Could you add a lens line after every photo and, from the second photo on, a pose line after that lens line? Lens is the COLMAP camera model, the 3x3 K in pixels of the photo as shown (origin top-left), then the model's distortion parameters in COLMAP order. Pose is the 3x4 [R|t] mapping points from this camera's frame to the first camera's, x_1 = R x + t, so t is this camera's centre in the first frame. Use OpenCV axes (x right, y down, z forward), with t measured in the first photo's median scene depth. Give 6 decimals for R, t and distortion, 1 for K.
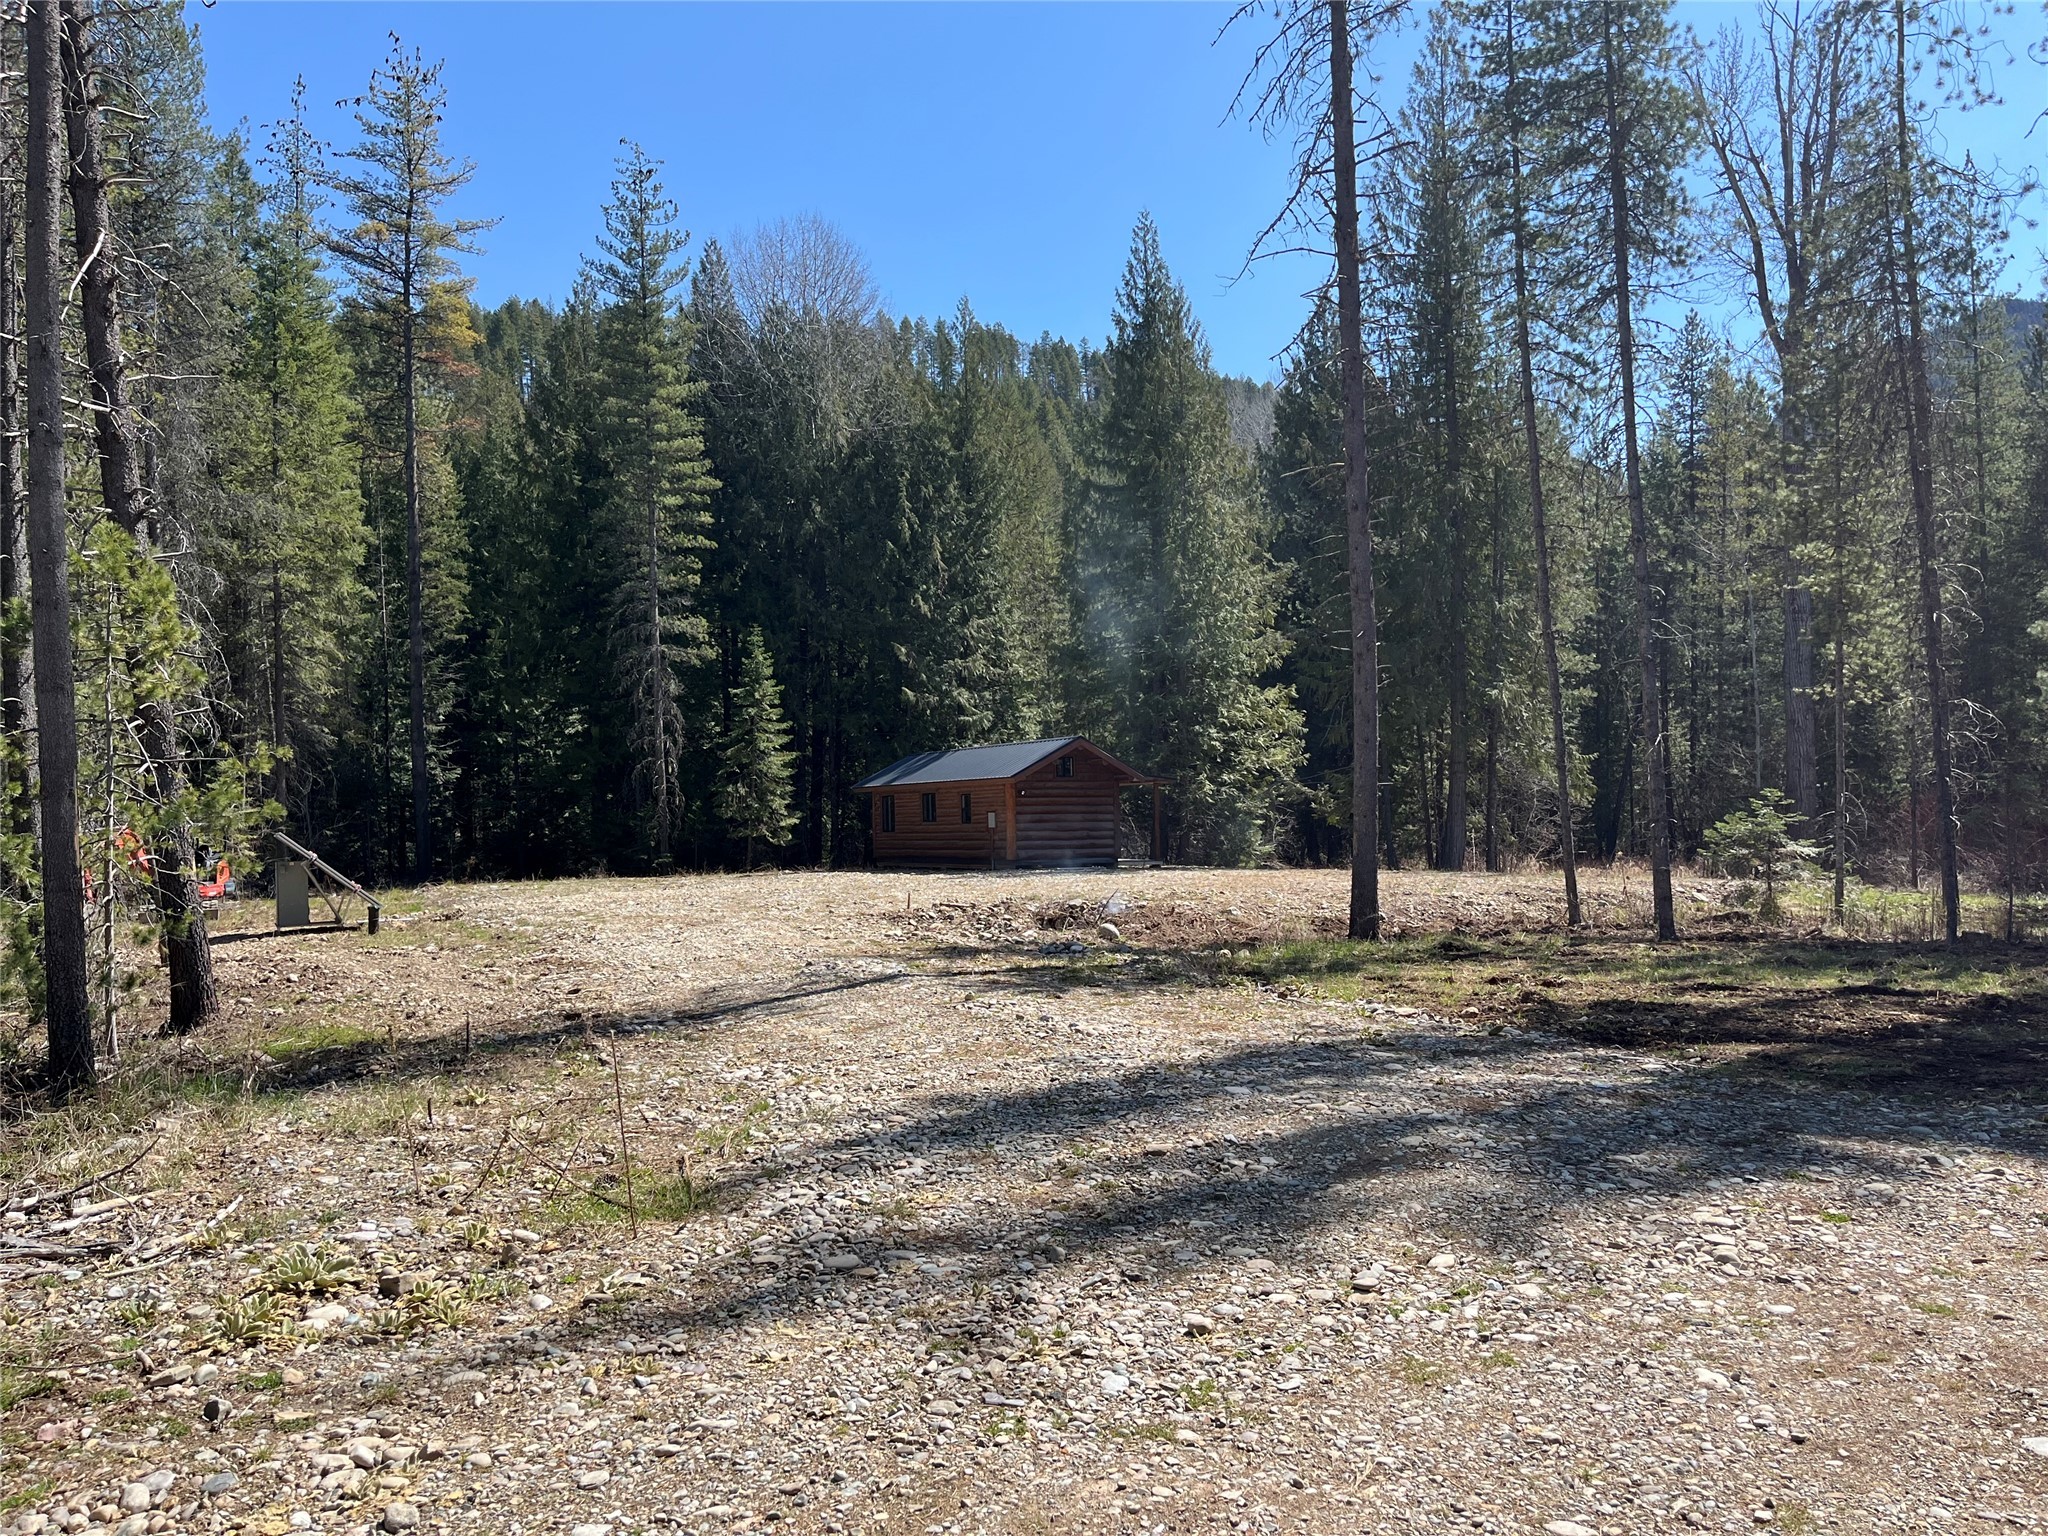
lens RADIAL K [[1548.2, 0, 1042.7], [0, 1548.2, 786.4], [0, 0, 1]] dist [0.065717, -0.094321]
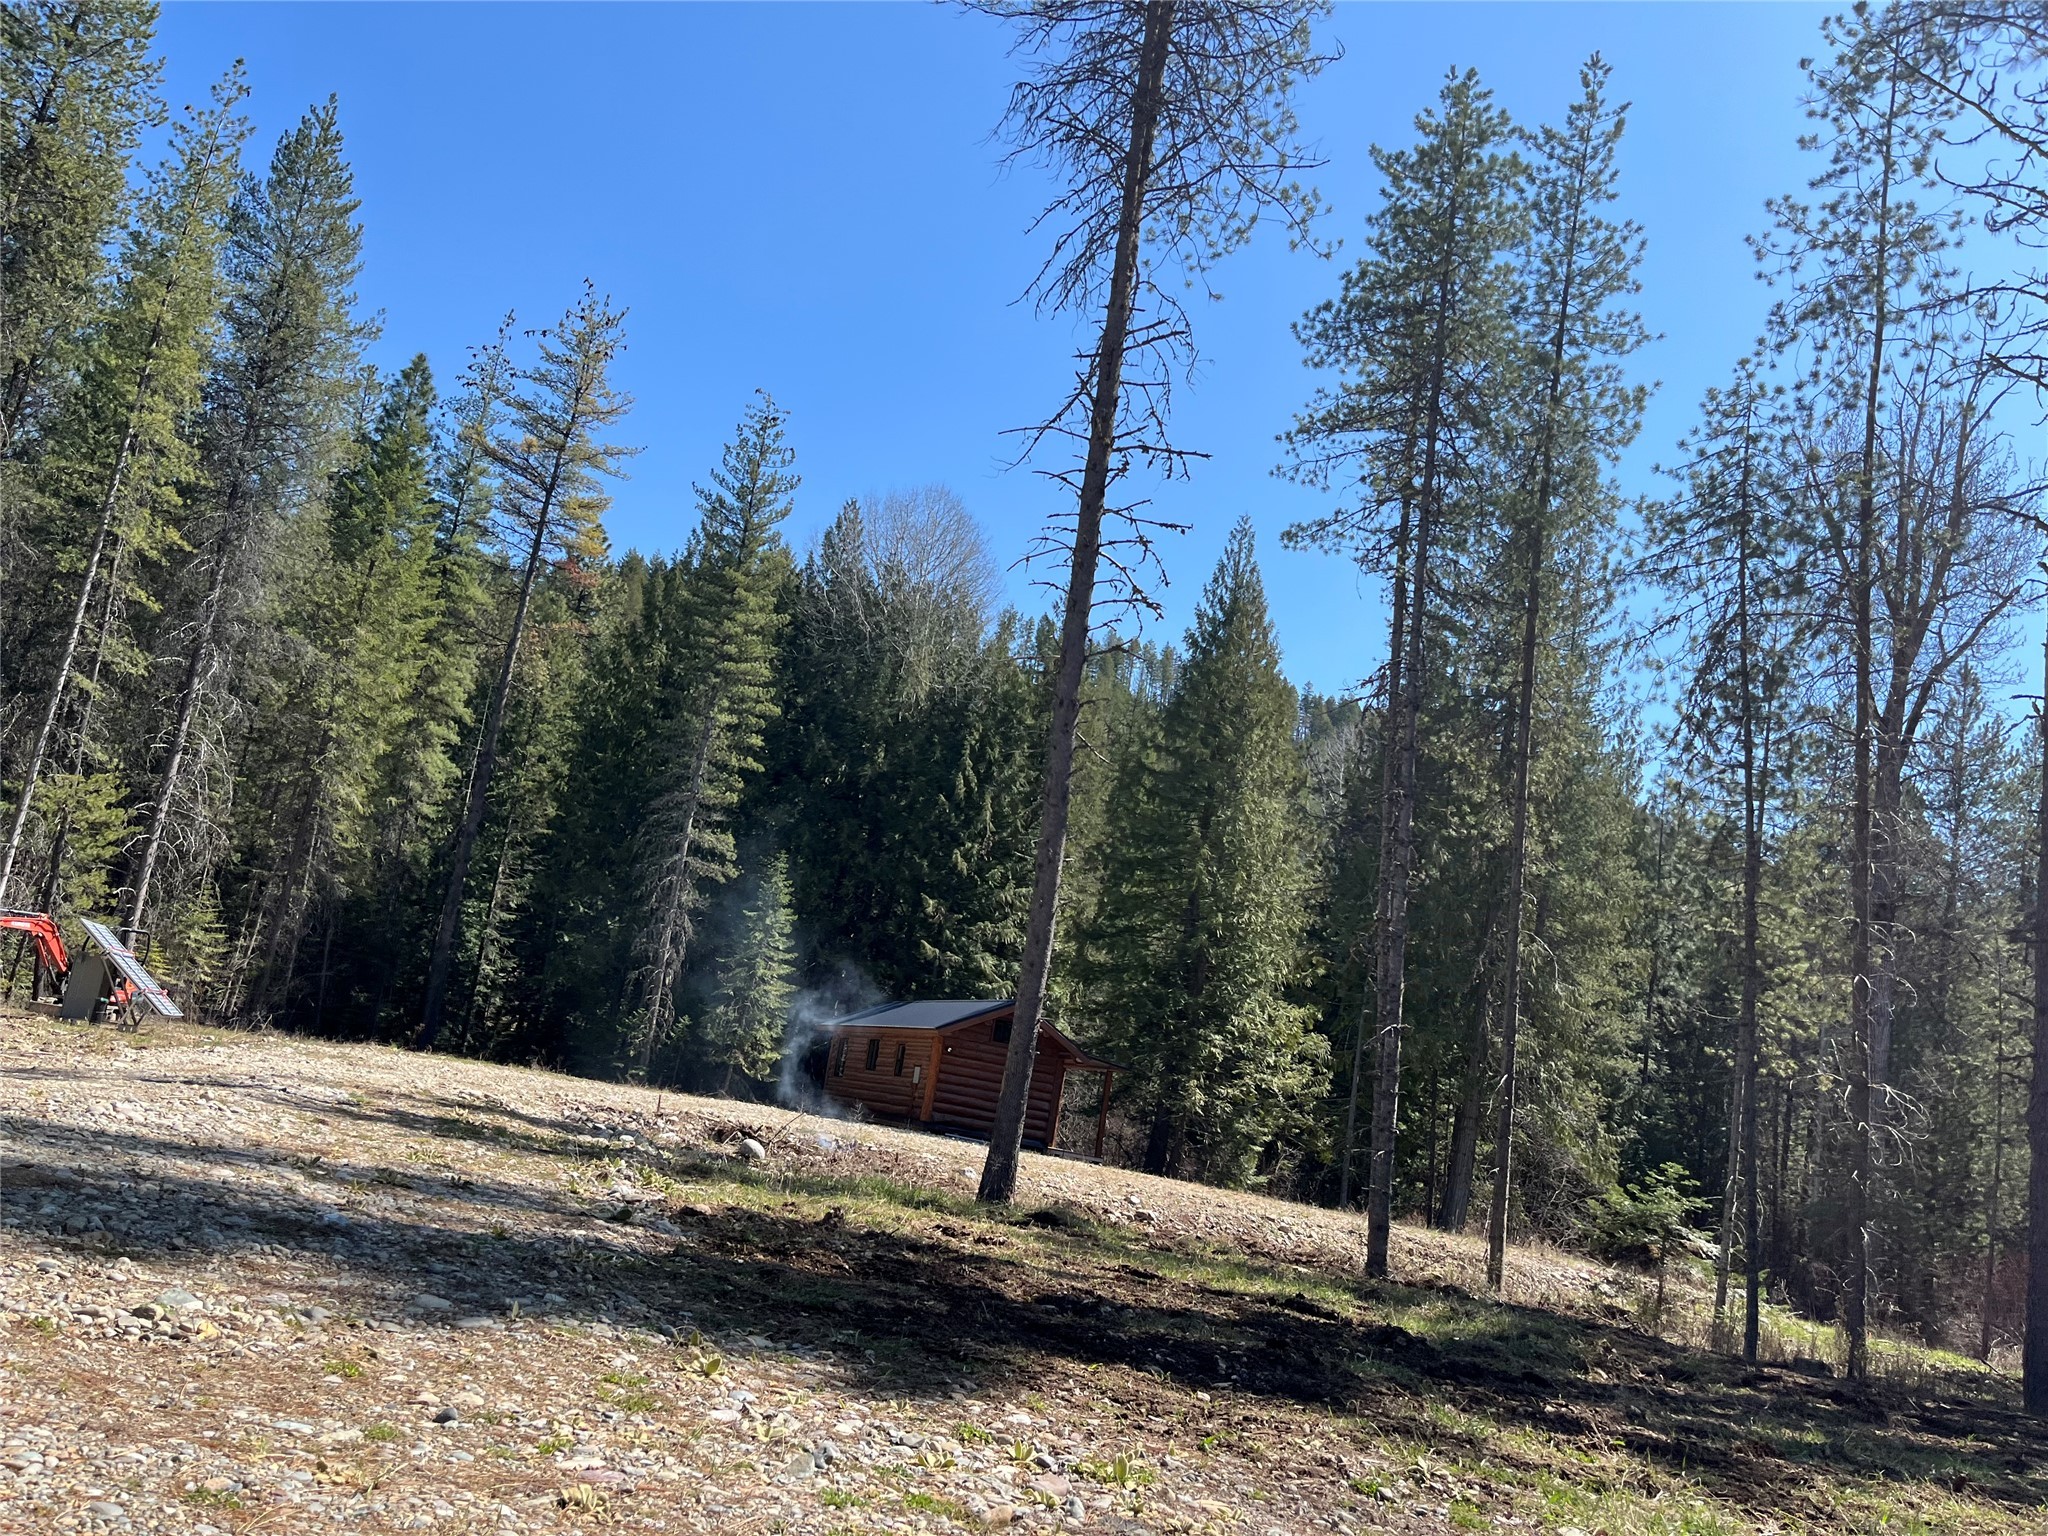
lens RADIAL K [[1548.2, 0, 1003.5], [0, 1548.2, 795.1], [0, 0, 1]] dist [0.065717, -0.094321]
pose [[0.975522, 0.154225, -0.156750, 0.102021], [-0.181461, 0.967215, -0.177673, 0.011604], [0.124209, 0.201768, 0.971525, 0.046902]]
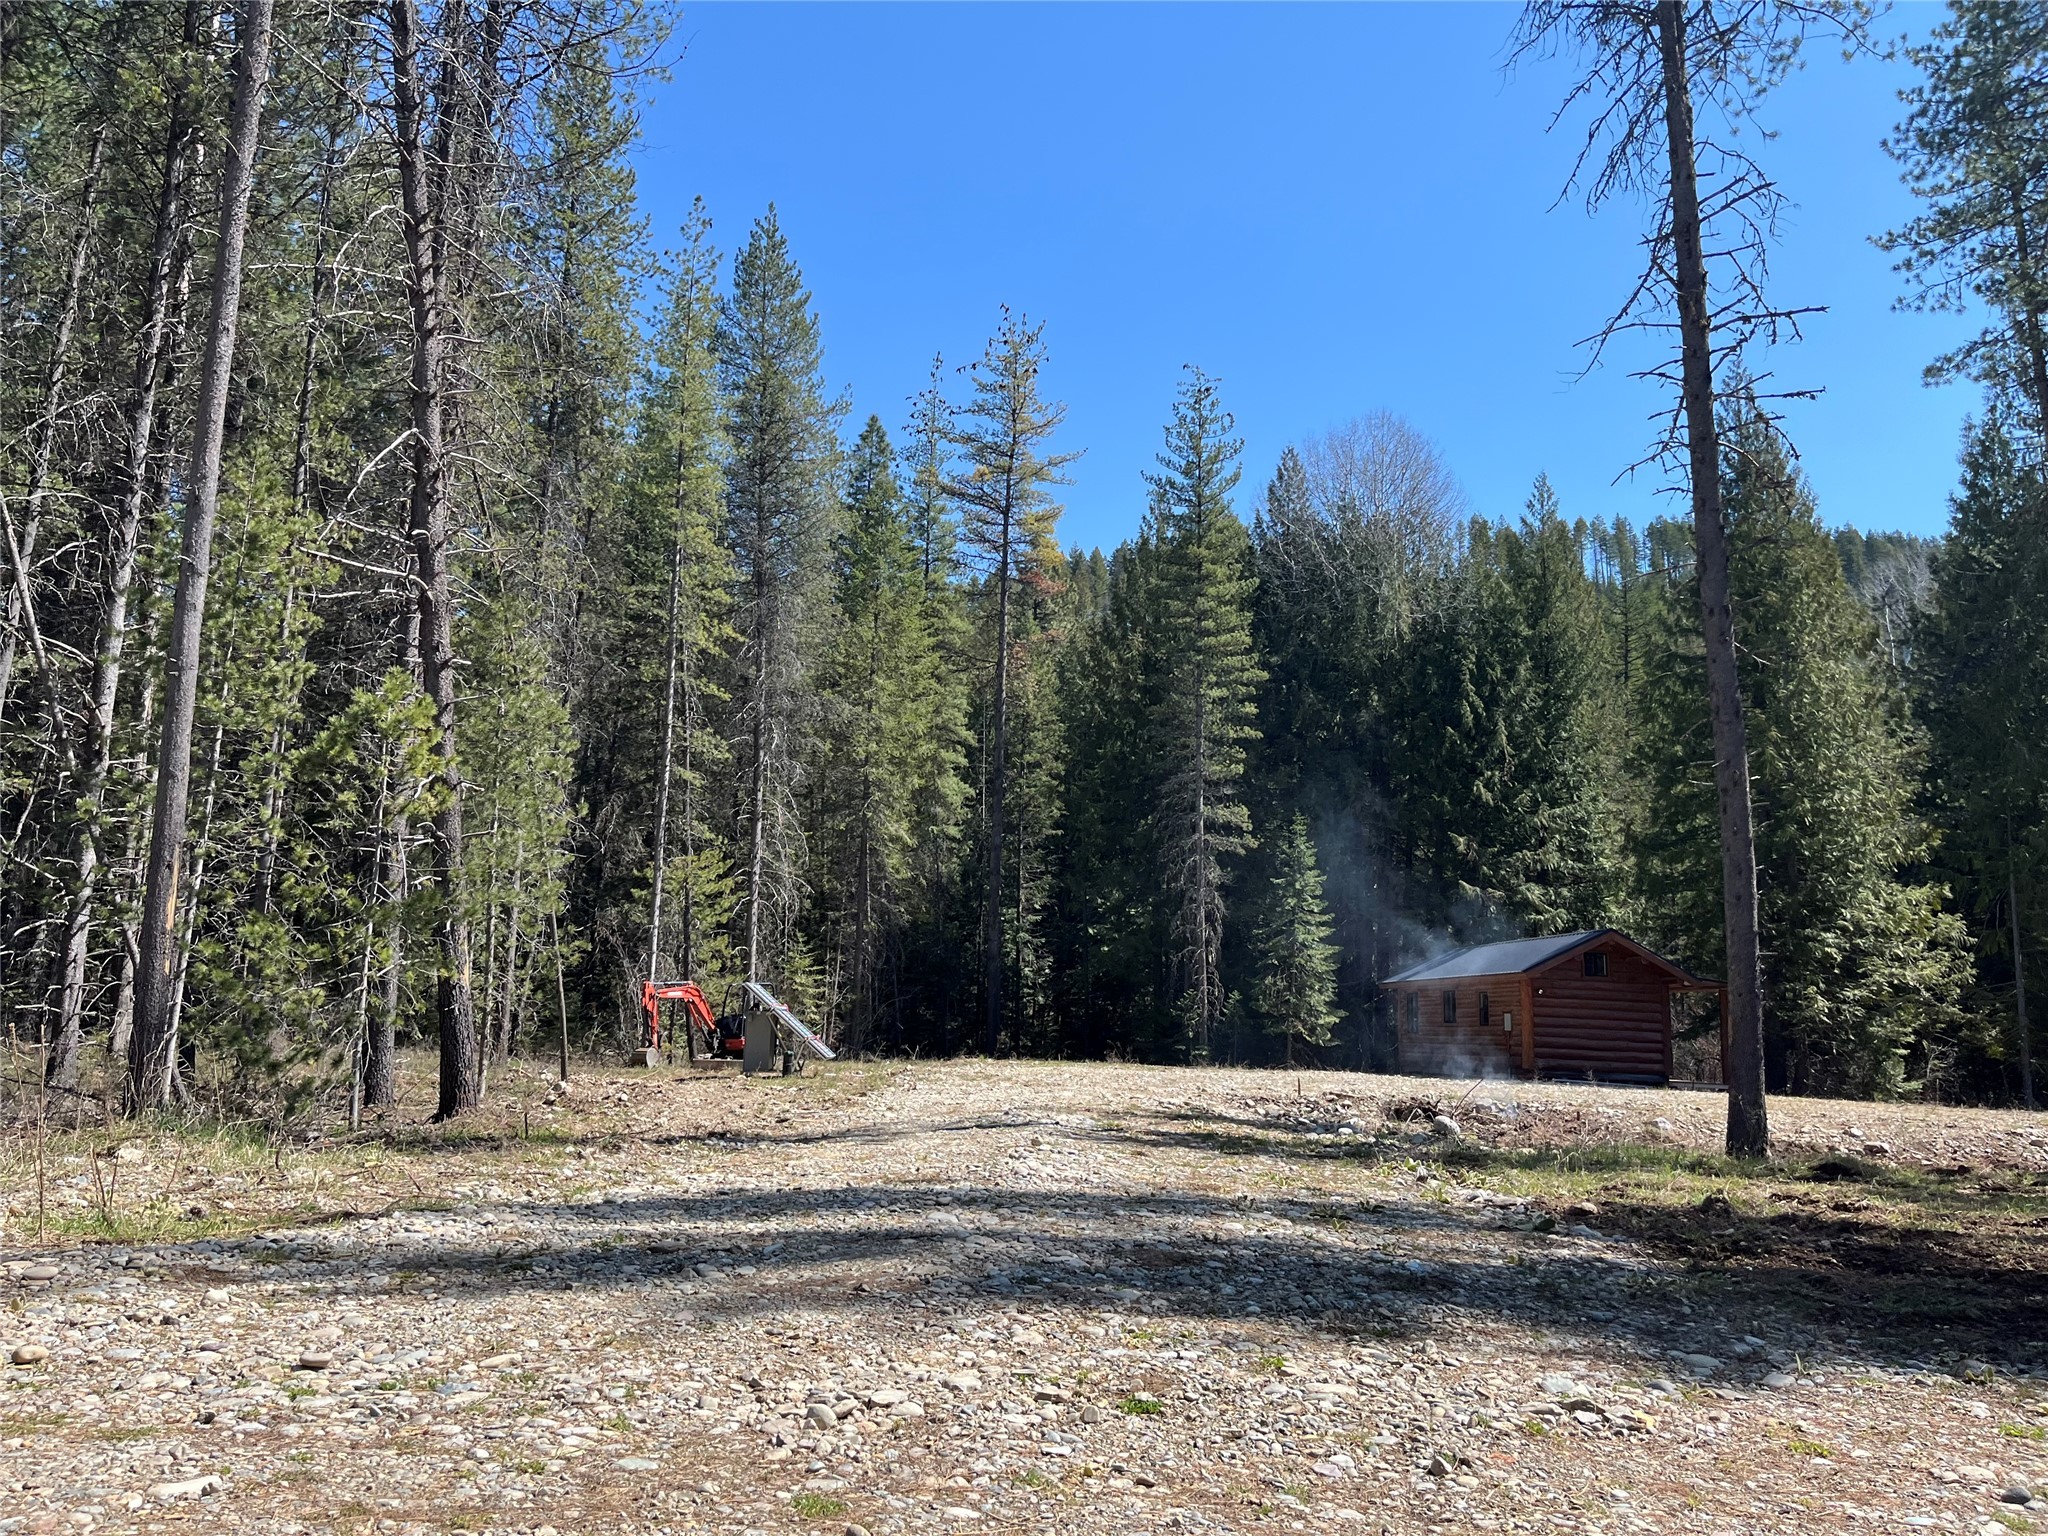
lens RADIAL K [[1548.2, 0, 987.0], [0, 1548.2, 750.8], [0, 0, 1]] dist [0.065717, -0.094321]
pose [[0.896723, -0.024339, -0.441923, 0.073322], [-0.045909, 0.987986, -0.147568, 0.010674], [0.440205, 0.152616, 0.884832, 0.037565]]
